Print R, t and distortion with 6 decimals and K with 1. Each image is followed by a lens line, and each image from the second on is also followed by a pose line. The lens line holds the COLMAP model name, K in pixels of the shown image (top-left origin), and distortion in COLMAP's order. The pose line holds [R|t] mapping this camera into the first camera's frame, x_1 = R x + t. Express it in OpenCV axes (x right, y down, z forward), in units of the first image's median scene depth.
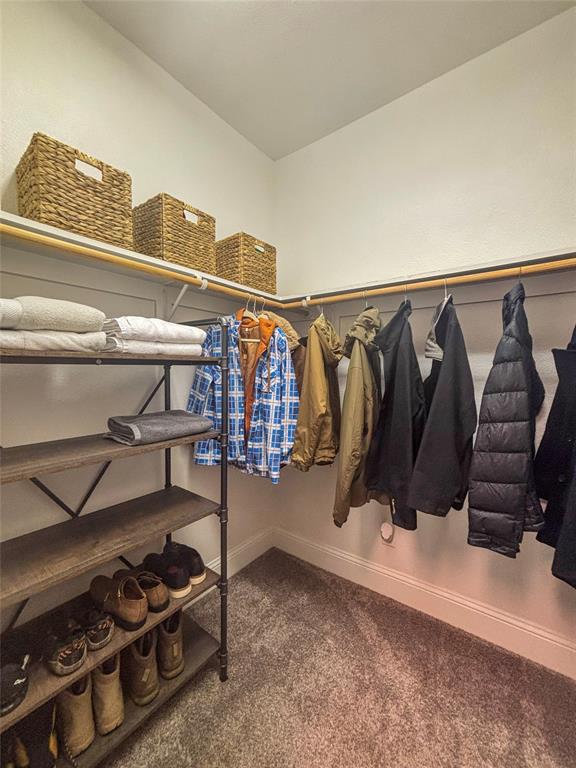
lens RADIAL K [[310.1, 0, 288.0], [0, 310.1, 385.1], [0, 0, 1]] dist [0.000865, 0.000189]
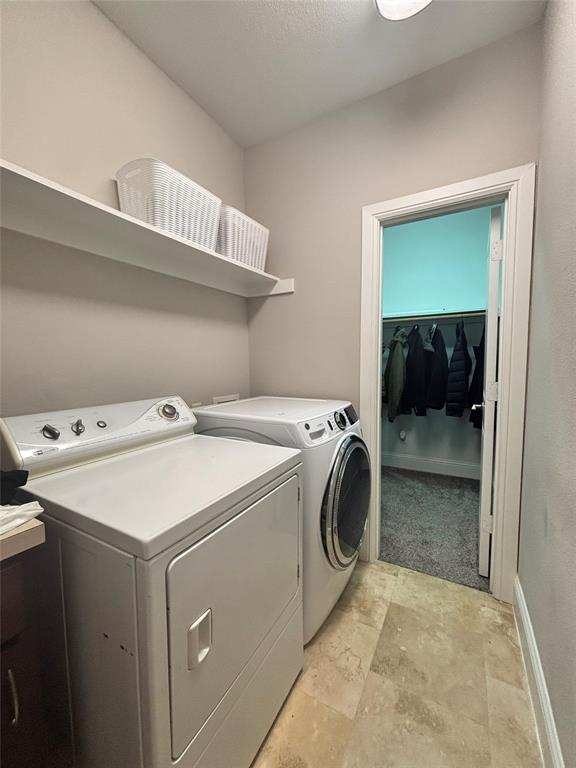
lens RADIAL K [[310.1, 0, 288.1], [0, 310.1, 380.8], [0, 0, 1]] dist [0.000865, 0.000189]
pose [[0.991477, -0.021418, 0.128512, -1.007303], [0.018639, 0.999566, 0.022793, 0.086422], [-0.128945, -0.020203, 0.991446, -1.350459]]
